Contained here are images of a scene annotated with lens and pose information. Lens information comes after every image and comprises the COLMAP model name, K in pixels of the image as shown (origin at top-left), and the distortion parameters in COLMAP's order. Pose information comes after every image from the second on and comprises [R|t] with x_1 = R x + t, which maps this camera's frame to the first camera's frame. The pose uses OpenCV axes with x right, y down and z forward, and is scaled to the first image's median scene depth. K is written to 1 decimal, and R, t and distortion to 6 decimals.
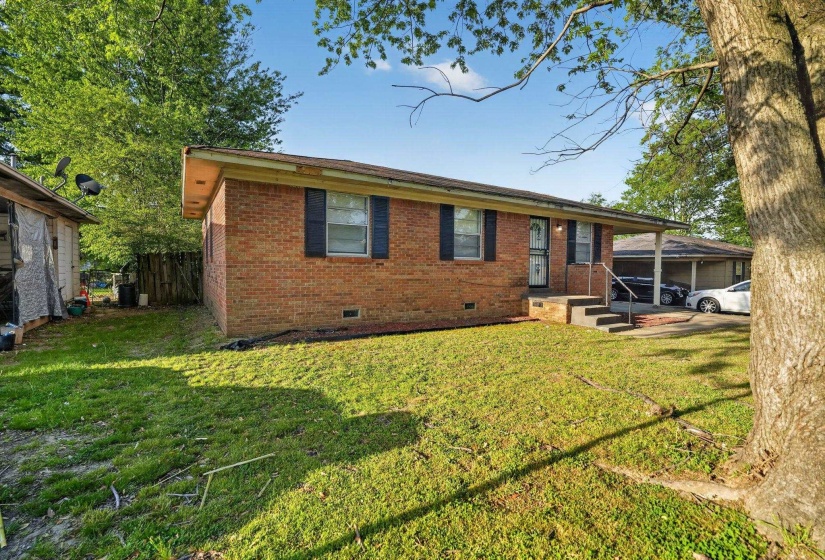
lens RADIAL K [[376.8, 0, 415.1], [0, 376.8, 278.9], [0, 0, 1]] dist [-0.021261, 0.003429]
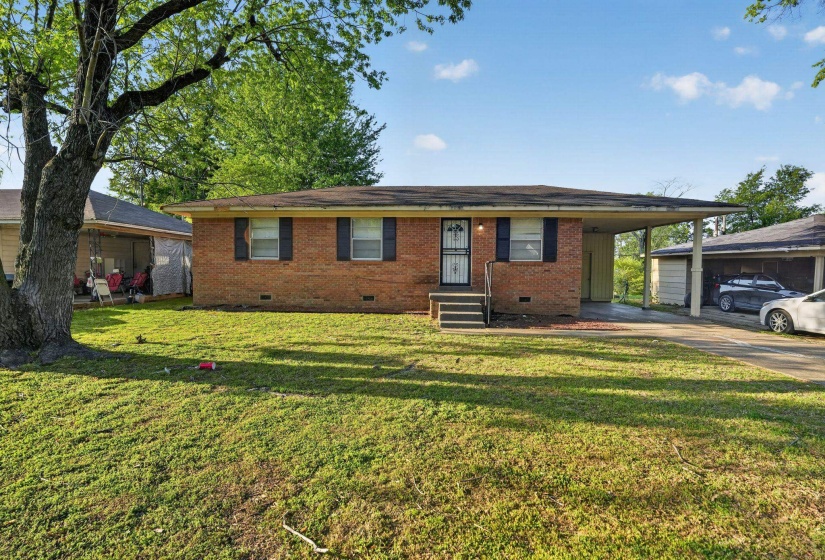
lens RADIAL K [[376.8, 0, 413.5], [0, 376.8, 280.3], [0, 0, 1]] dist [-0.021261, 0.003429]
pose [[0.816707, 0.009445, -0.576976, 0.958241], [-0.017132, 0.999822, -0.007883, 0.020931], [0.576799, 0.016323, 0.816723, 0.089446]]
